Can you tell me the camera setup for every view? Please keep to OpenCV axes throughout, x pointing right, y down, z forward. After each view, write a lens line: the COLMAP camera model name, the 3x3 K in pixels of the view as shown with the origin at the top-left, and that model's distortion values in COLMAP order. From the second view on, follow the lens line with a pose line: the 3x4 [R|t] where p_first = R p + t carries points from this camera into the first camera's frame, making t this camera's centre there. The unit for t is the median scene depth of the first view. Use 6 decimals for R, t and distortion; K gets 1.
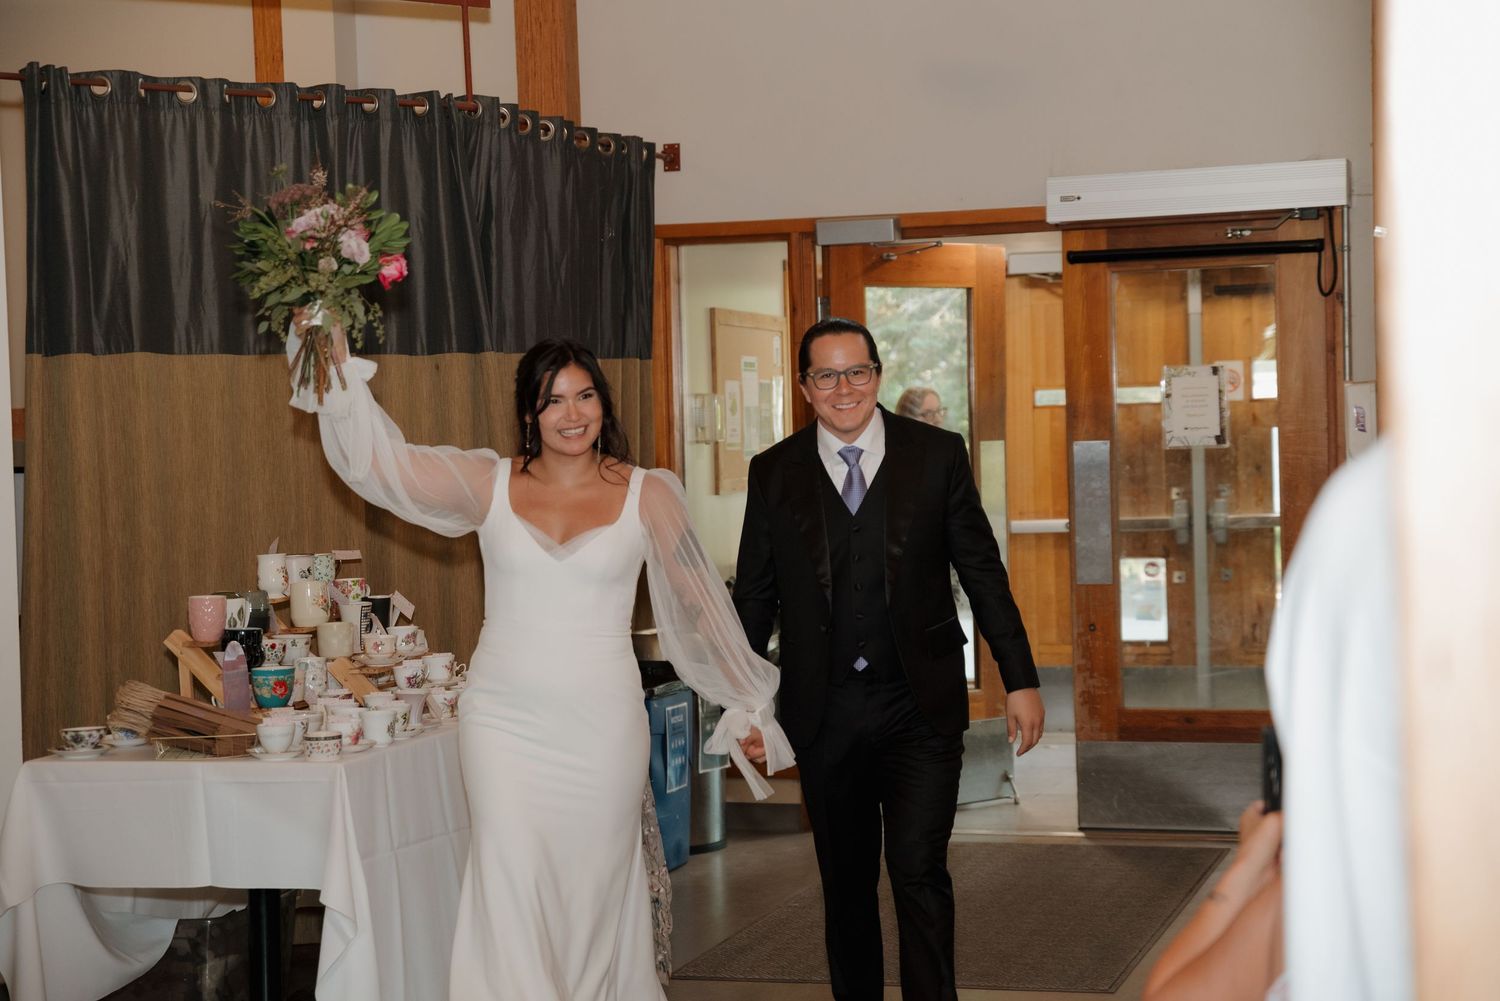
lens RADIAL K [[2969.0, 0, 750.0], [0, 2969.0, 500.5], [0, 0, 1]] dist [0.360555, 0.092536]
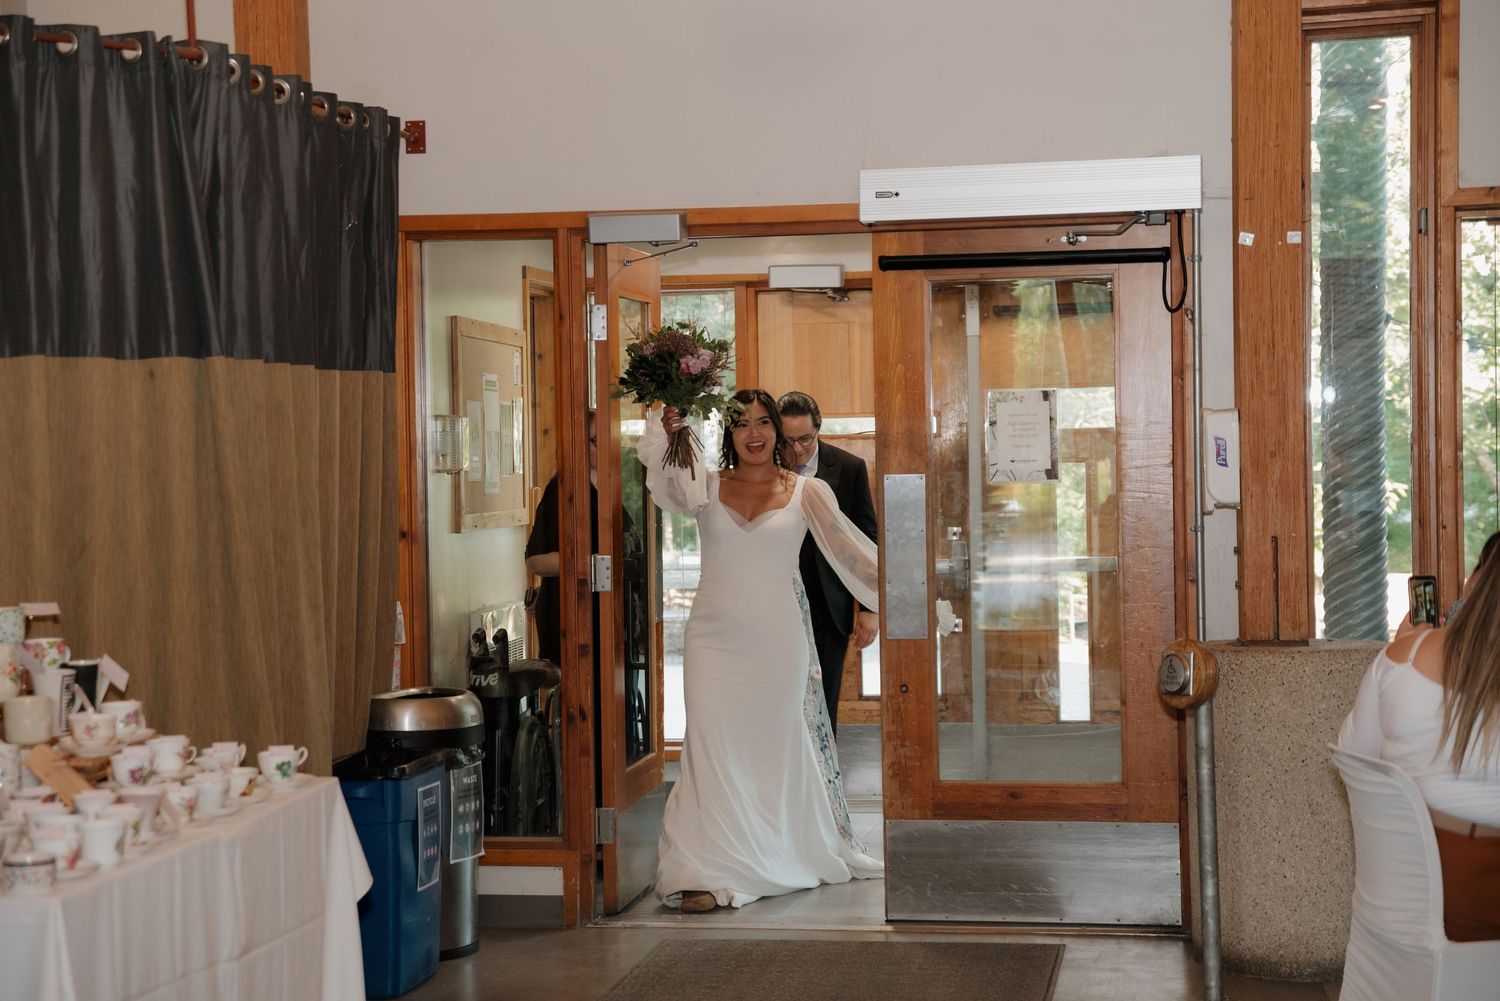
lens RADIAL K [[2969.0, 0, 750.0], [0, 2969.0, 500.5], [0, 0, 1]] dist [0.360555, 0.092536]
pose [[0.992453, 0.007658, 0.122389, -0.038800], [-0.006199, 0.999905, -0.012303, -0.001398], [-0.122472, 0.011452, 0.992406, 0.152730]]
